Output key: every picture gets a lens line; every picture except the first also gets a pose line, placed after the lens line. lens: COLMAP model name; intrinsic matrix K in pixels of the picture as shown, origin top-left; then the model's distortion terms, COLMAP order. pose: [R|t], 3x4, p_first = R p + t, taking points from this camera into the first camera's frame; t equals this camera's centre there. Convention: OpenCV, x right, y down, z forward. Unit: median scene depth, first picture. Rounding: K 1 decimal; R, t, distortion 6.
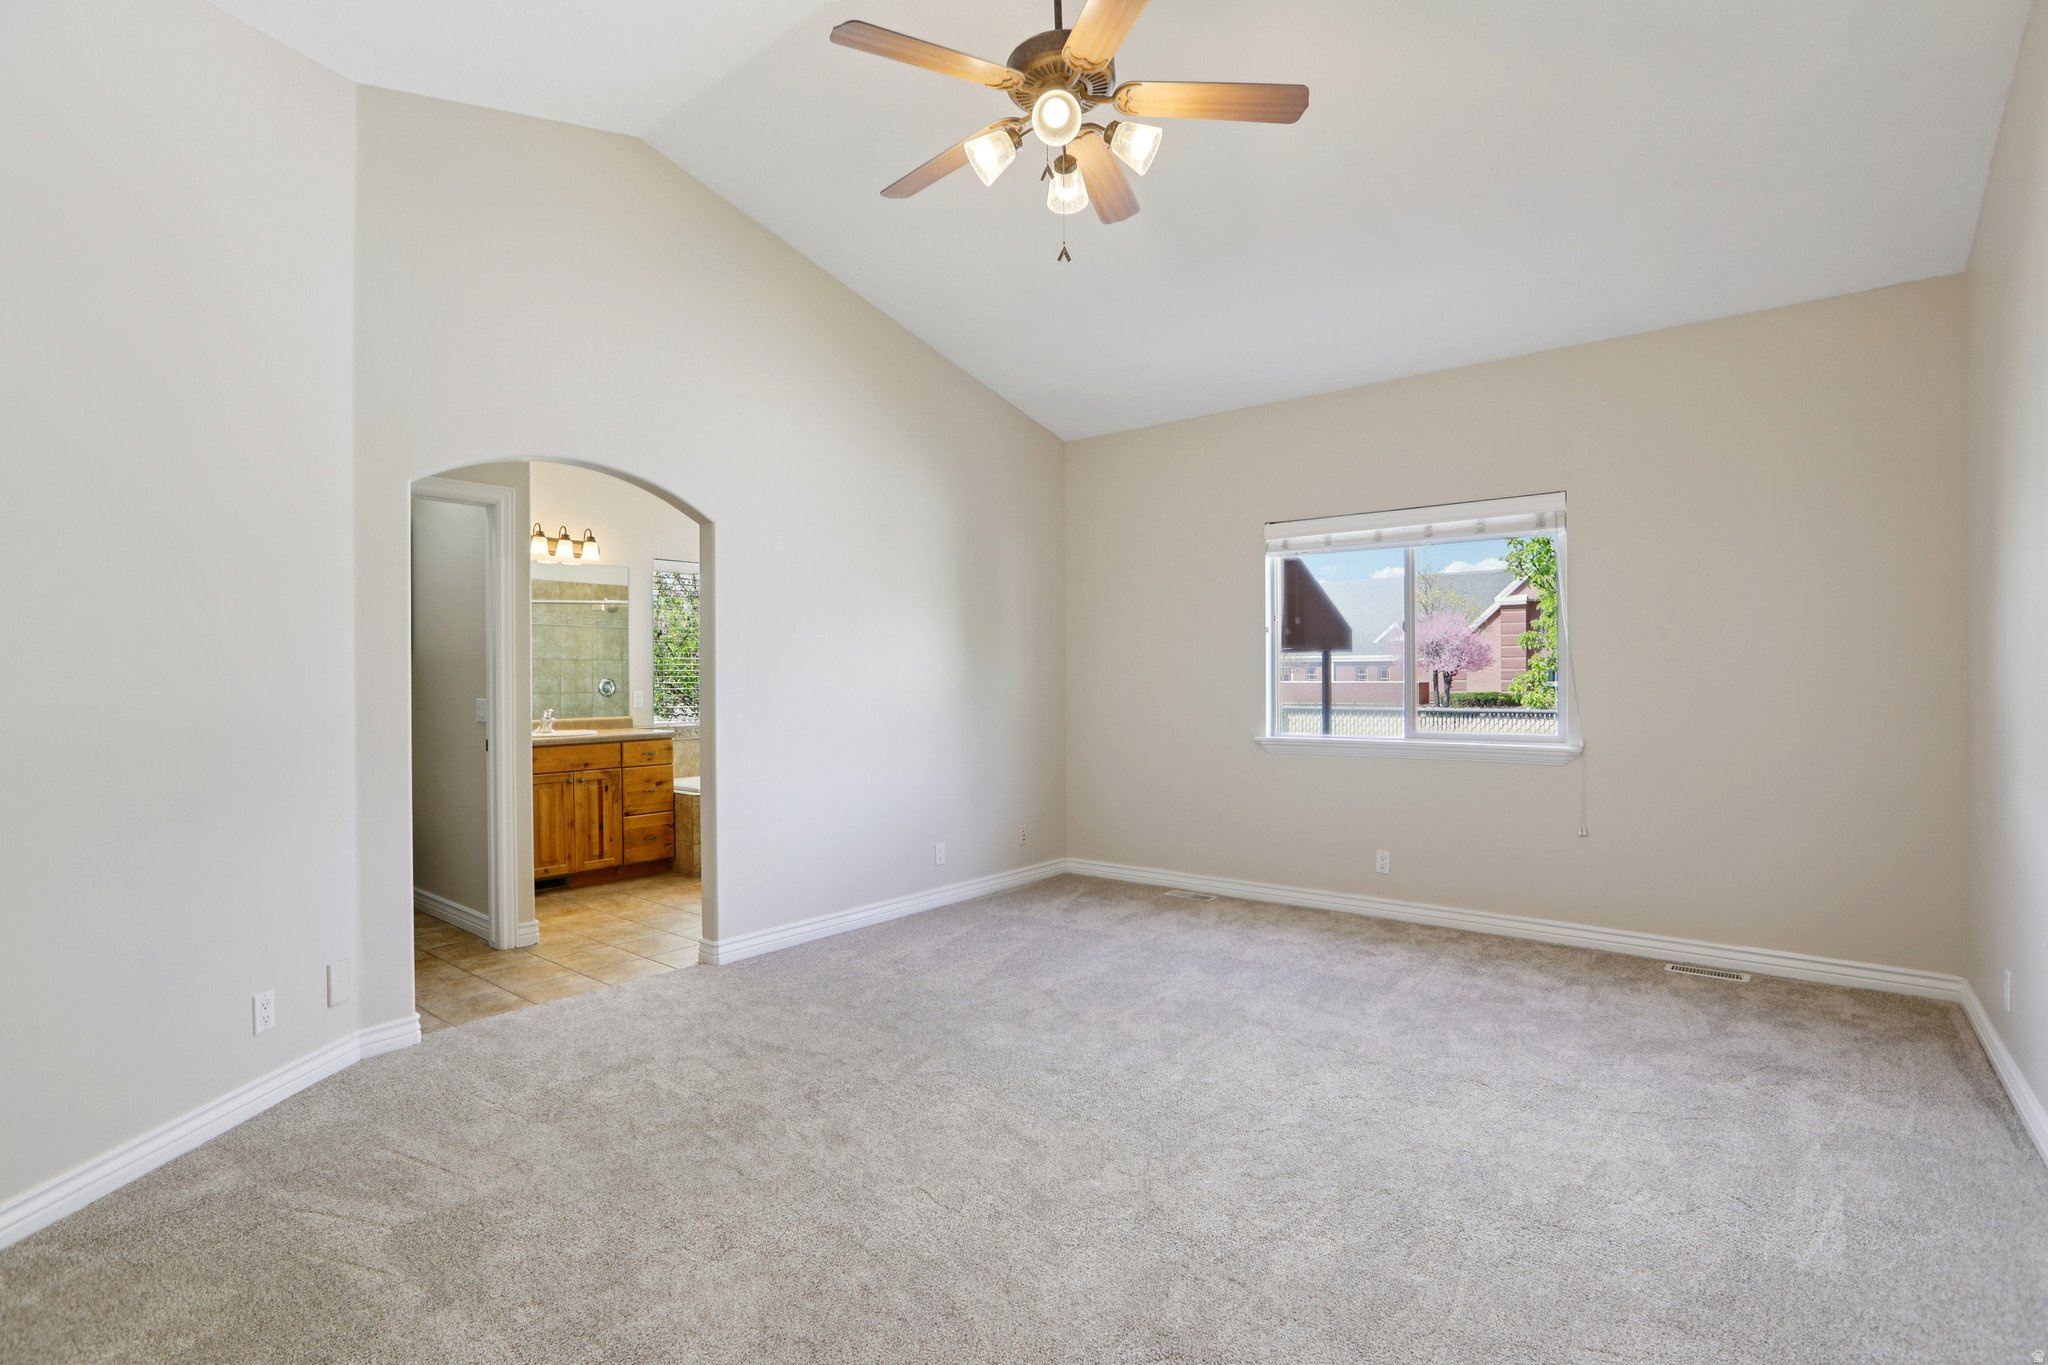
lens RADIAL K [[961.0, 0, 1031.3], [0, 961.0, 675.3], [0, 0, 1]] dist [0.000560, 0.000948]
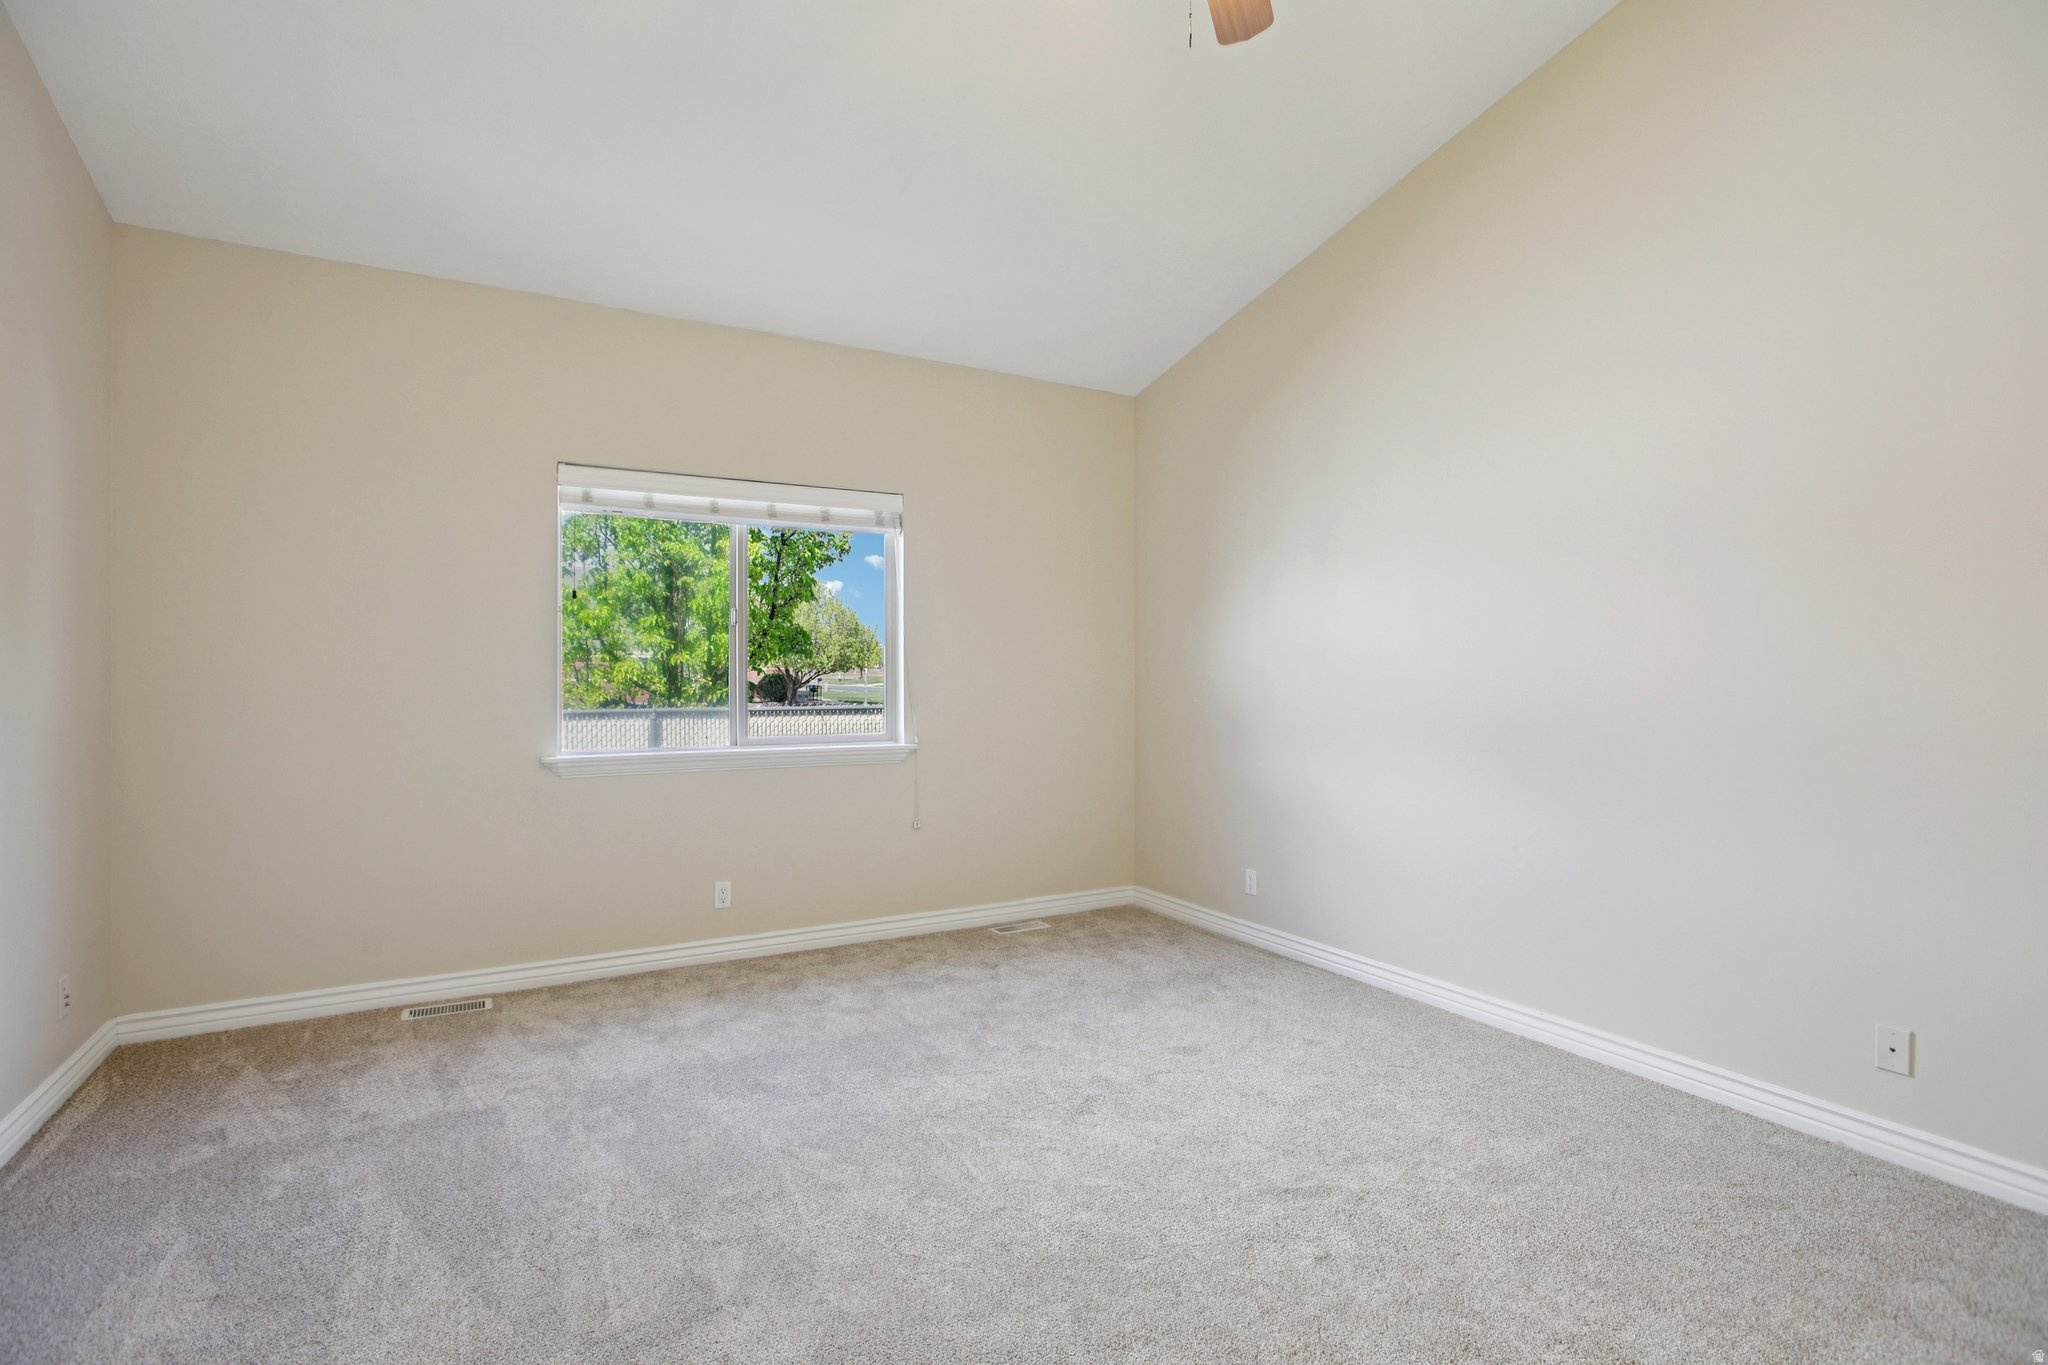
lens RADIAL K [[964.9, 0, 1019.6], [0, 964.9, 675.0], [0, 0, 1]] dist [-0.056808, 0.025414]
pose [[0.385156, 0.002865, 0.922847, -0.368460], [-0.003372, 0.999993, -0.001697, 0.002747], [-0.922845, -0.002458, 0.385163, 0.526177]]
